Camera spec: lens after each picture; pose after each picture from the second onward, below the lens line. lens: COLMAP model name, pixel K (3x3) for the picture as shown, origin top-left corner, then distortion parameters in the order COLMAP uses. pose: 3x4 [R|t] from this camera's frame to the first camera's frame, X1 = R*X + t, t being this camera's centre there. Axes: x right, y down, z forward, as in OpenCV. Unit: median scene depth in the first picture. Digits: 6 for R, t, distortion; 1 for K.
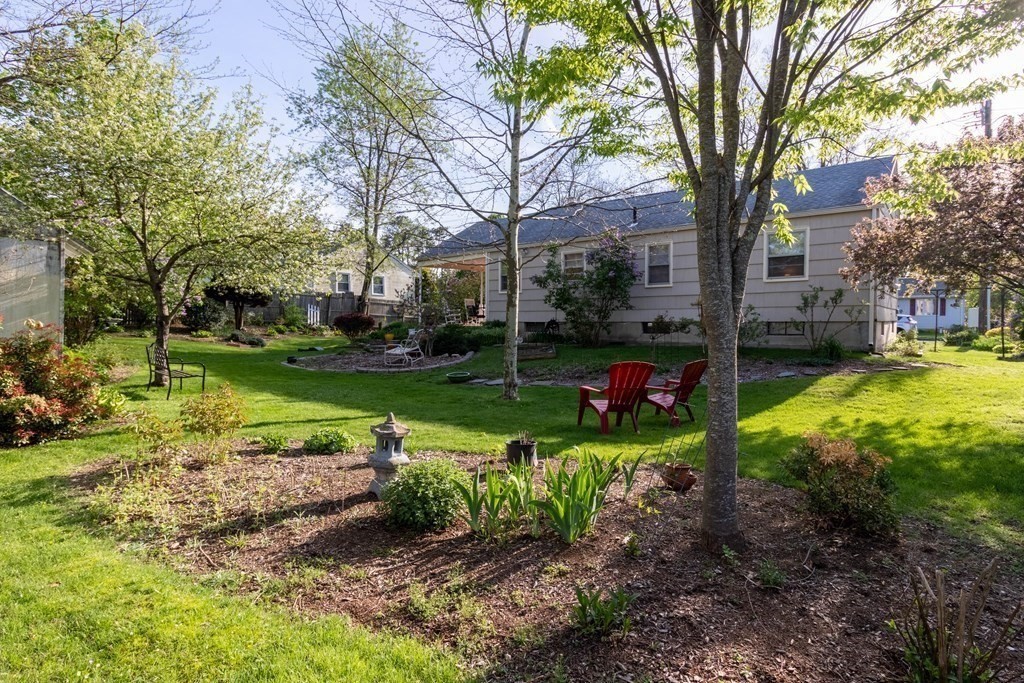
lens RADIAL K [[567.9, 0, 509.9], [0, 567.9, 338.2], [0, 0, 1]] dist [-0.001174, -0.000331]
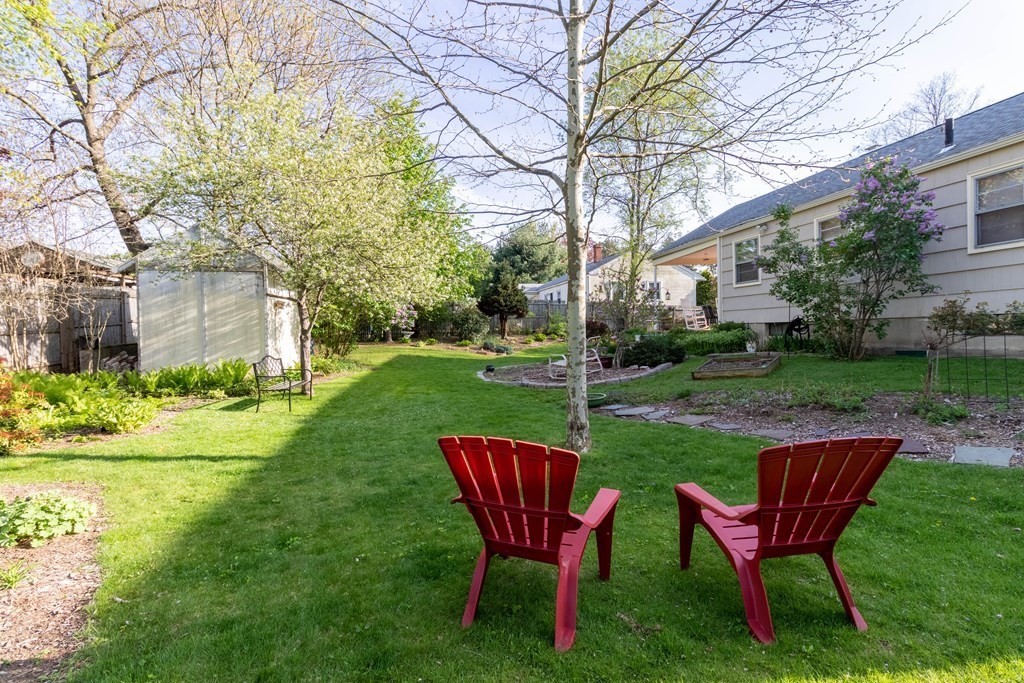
lens RADIAL K [[472.7, 0, 522.8], [0, 472.7, 340.7], [0, 0, 1]] dist [0.003181, 0.000769]
pose [[0.783816, -0.012328, -0.620871, 0.185258], [0.010932, 0.999922, -0.006053, -0.006112], [0.620897, -0.002043, 0.783890, 0.364799]]
